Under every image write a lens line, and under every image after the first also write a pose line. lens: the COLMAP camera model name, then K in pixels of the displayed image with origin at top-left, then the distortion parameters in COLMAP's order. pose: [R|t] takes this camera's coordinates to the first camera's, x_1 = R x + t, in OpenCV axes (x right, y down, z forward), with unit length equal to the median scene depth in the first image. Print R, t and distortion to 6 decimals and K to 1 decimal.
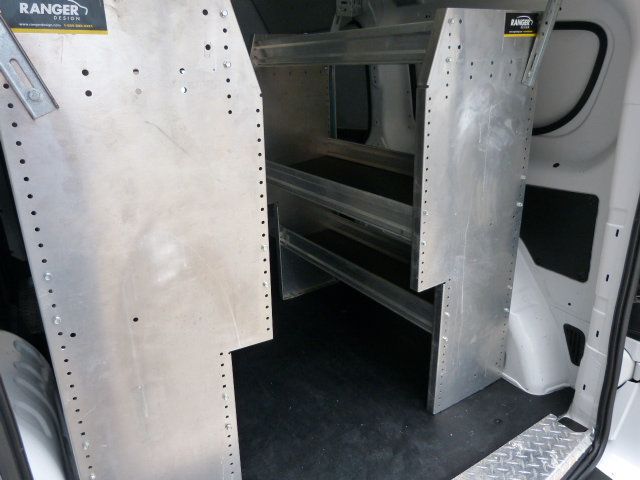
lens RADIAL K [[493.6, 0, 328.2], [0, 493.6, 246.6], [0, 0, 1]] dist [-0.032689, 0.007523]
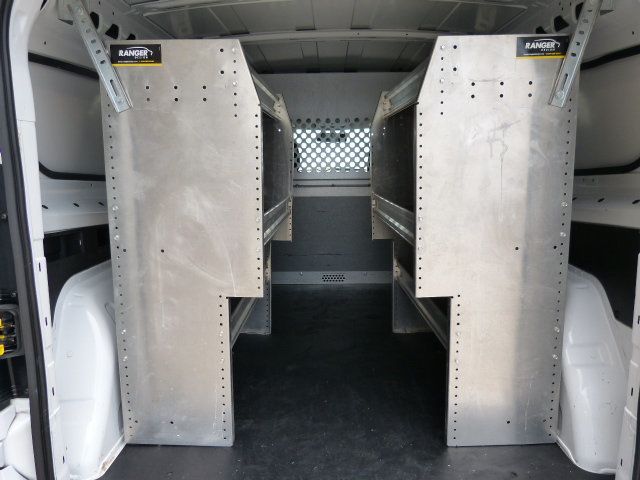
lens RADIAL K [[479.6, 0, 318.8], [0, 479.6, 242.3], [0, 0, 1]] dist [-0.031051, 0.013872]
pose [[0.834267, 0.094481, -0.543205, 0.599062], [-0.199265, 0.970283, -0.137273, 0.173801], [0.514093, 0.222764, 0.828302, 0.029930]]
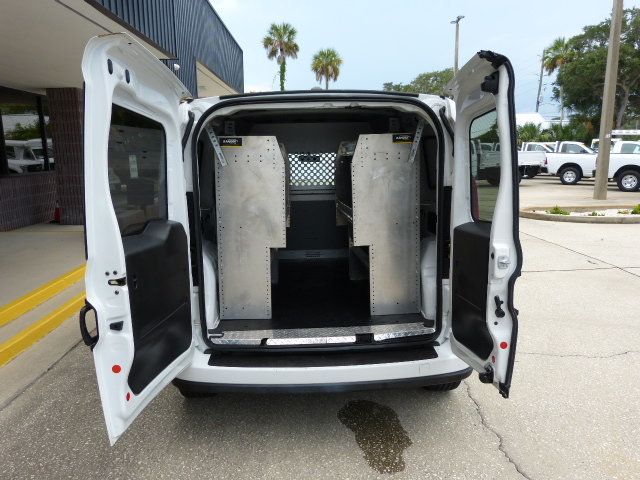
lens RADIAL K [[476.2, 0, 320.0], [0, 476.2, 240.0], [0, 0, 1]] dist [-0.036940, 0.023982]
pose [[0.866916, 0.074210, -0.492900, 1.272150], [-0.171920, 0.972692, -0.155927, 0.489567], [0.467869, 0.219914, 0.856000, -1.136303]]
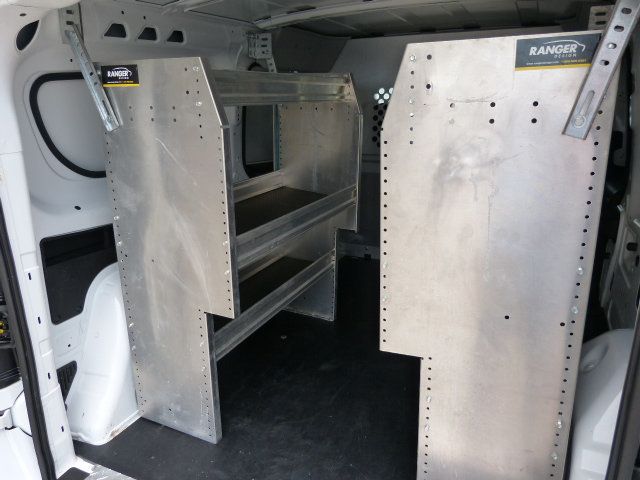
lens RADIAL K [[476.2, 0, 320.0], [0, 476.2, 240.0], [0, 0, 1]] dist [-0.036940, 0.023982]
pose [[0.543897, 0.243799, -0.802956, 0.845563], [-0.295756, 0.951159, 0.088462, -0.159004], [0.785305, 0.189365, 0.589437, 0.388917]]
